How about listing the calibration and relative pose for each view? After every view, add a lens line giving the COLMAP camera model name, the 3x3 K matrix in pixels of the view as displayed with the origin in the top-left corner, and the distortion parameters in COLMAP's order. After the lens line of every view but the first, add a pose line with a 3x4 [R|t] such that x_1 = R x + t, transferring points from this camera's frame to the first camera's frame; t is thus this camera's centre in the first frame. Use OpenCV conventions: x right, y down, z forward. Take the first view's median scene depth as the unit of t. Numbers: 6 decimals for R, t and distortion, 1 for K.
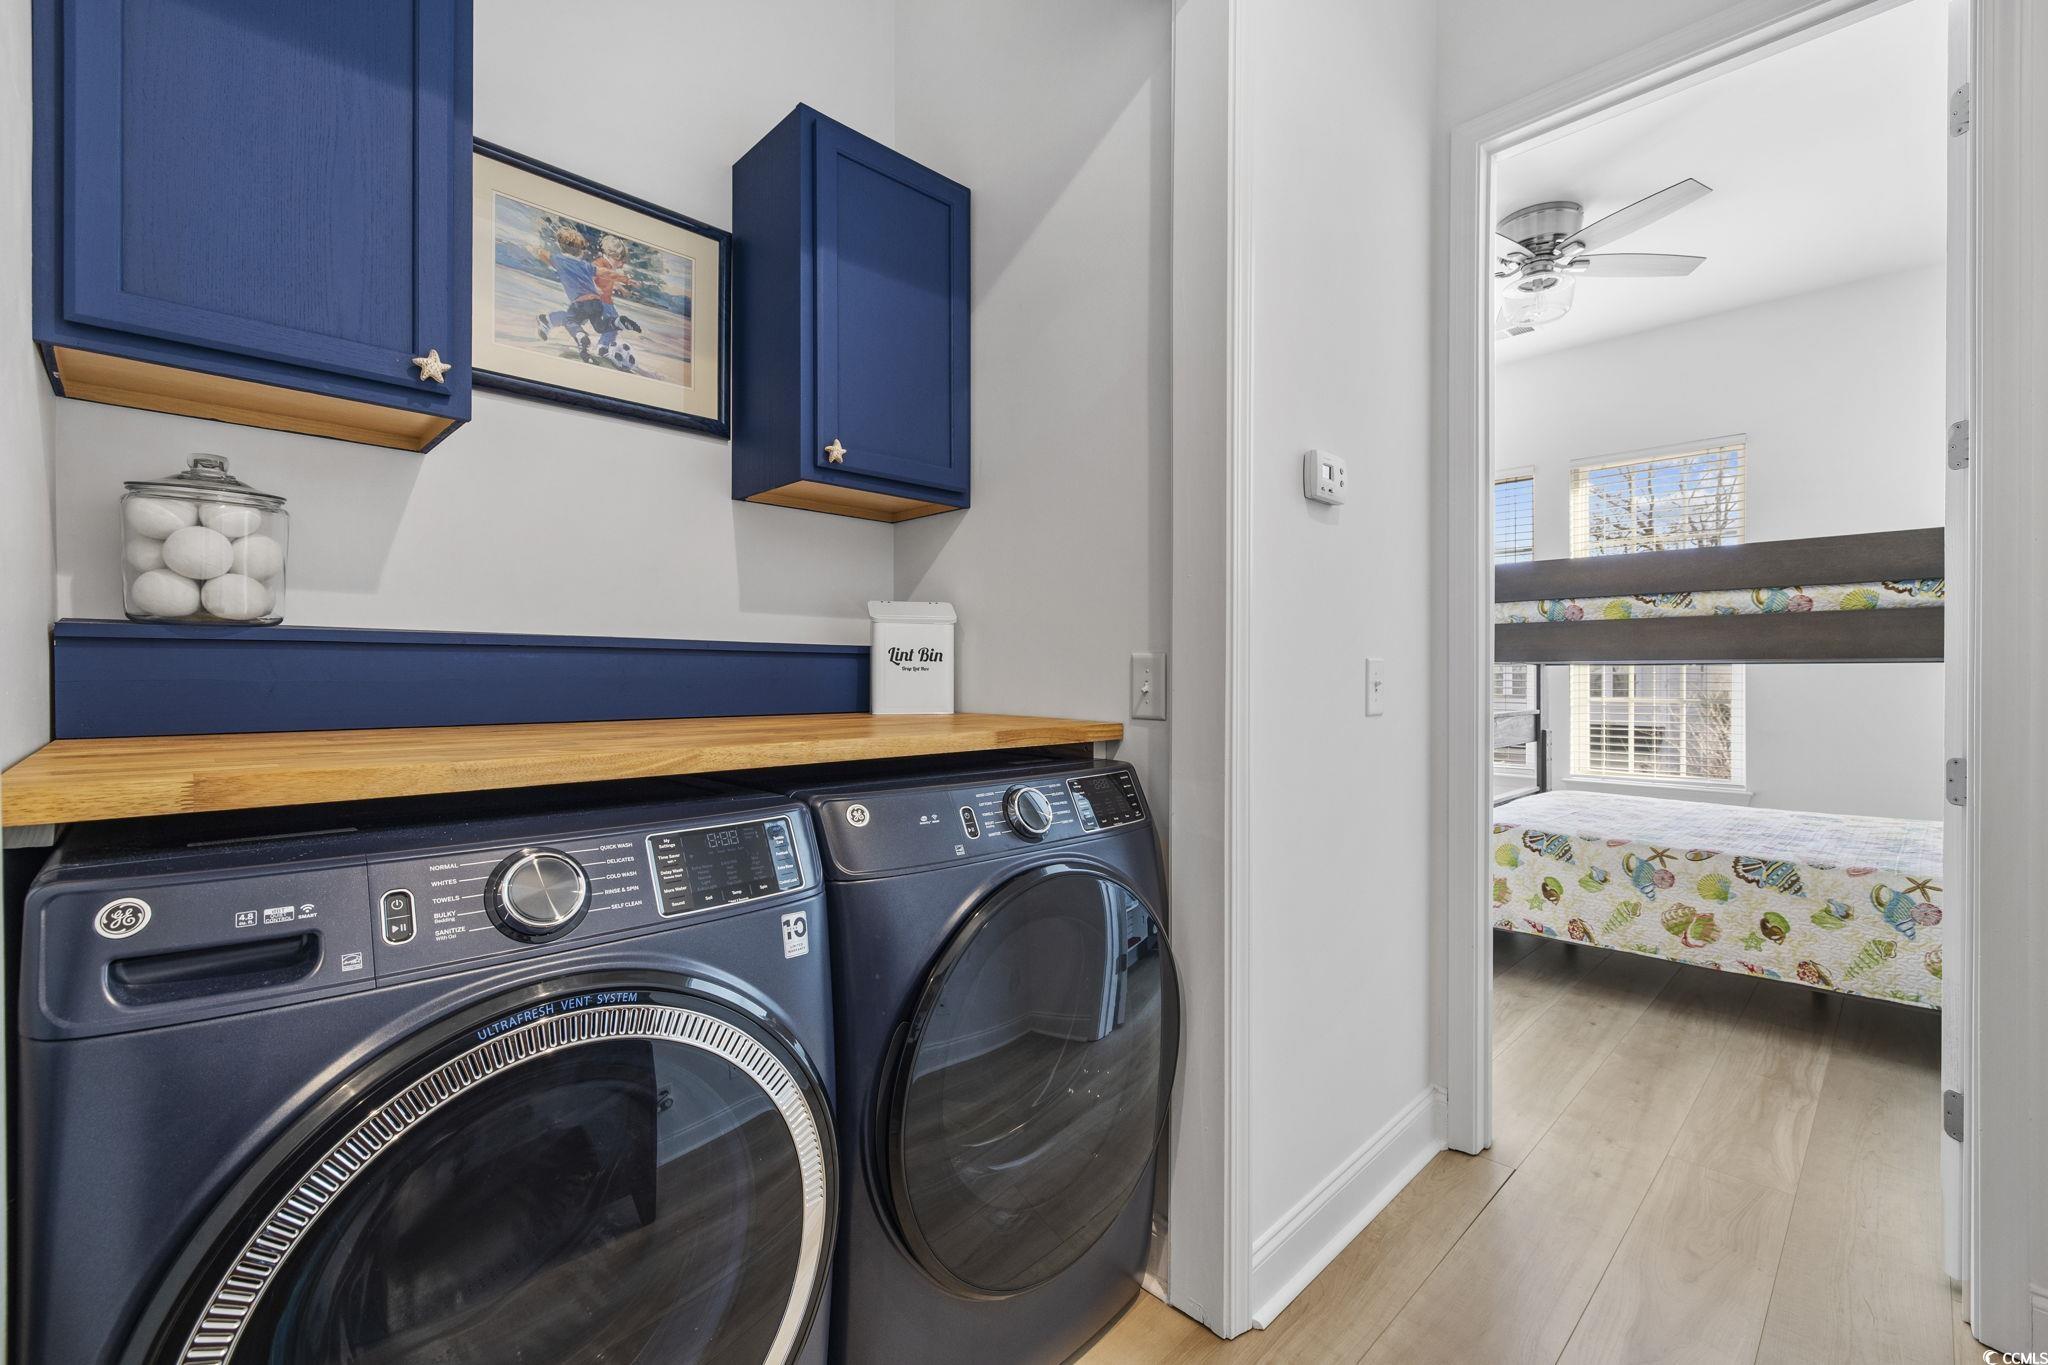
lens RADIAL K [[863.9, 0, 1026.2], [0, 863.9, 676.7], [0, 0, 1]] dist [0.003277, -0.000873]
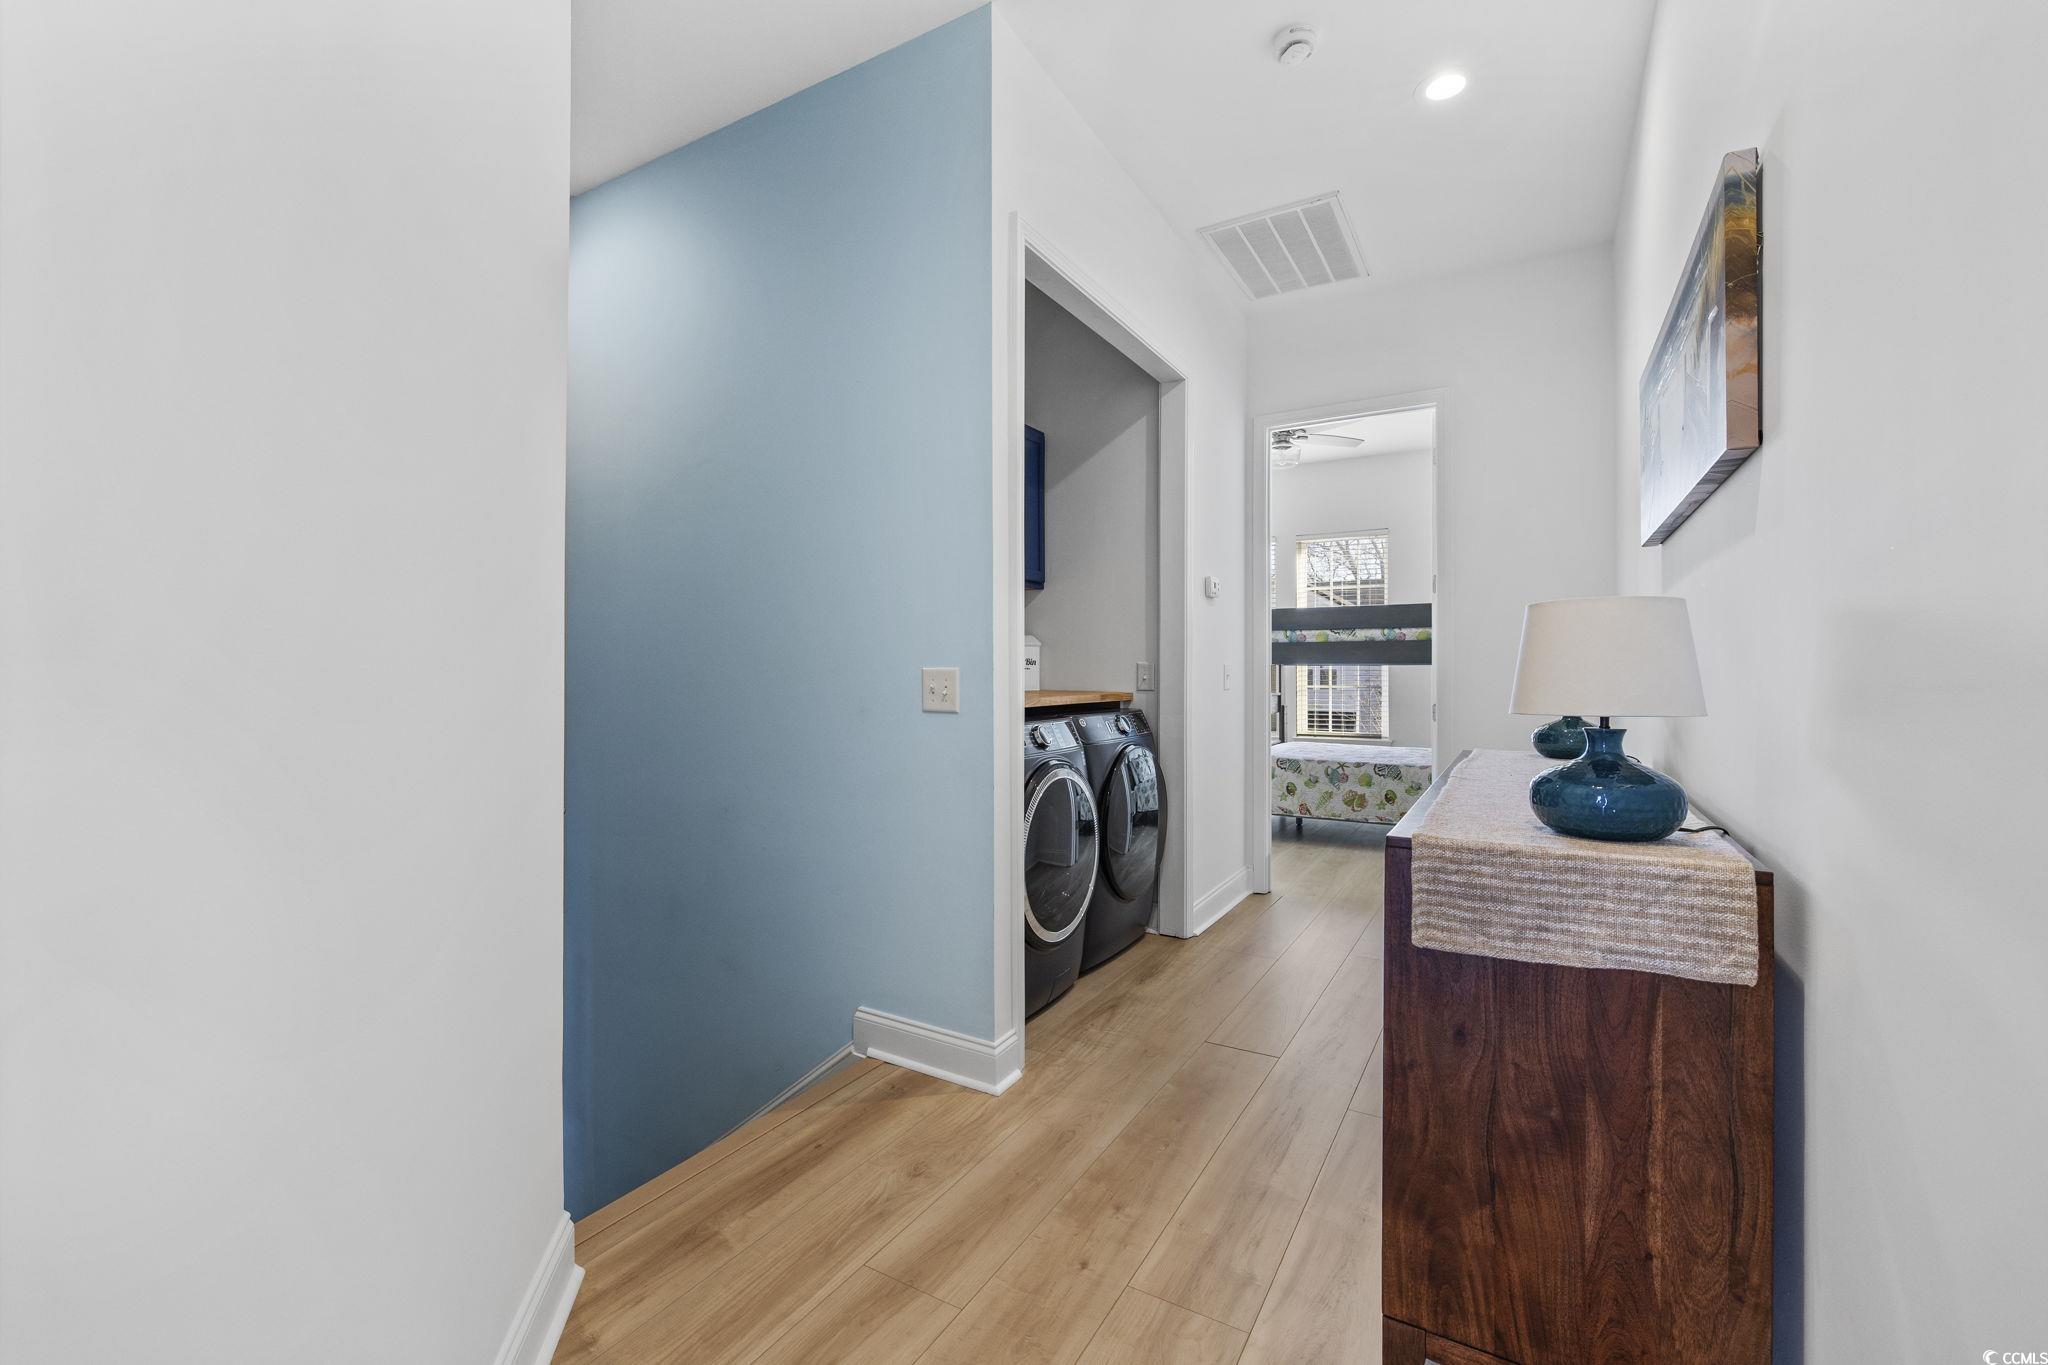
lens RADIAL K [[863.9, 0, 1035.8], [0, 863.9, 662.9], [0, 0, 1]] dist [0.003277, -0.000873]
pose [[0.961271, 0.003359, 0.275584, -0.467401], [-0.000757, 0.999954, -0.009546, -0.001800], [-0.275604, 0.008967, 0.961230, -0.685328]]
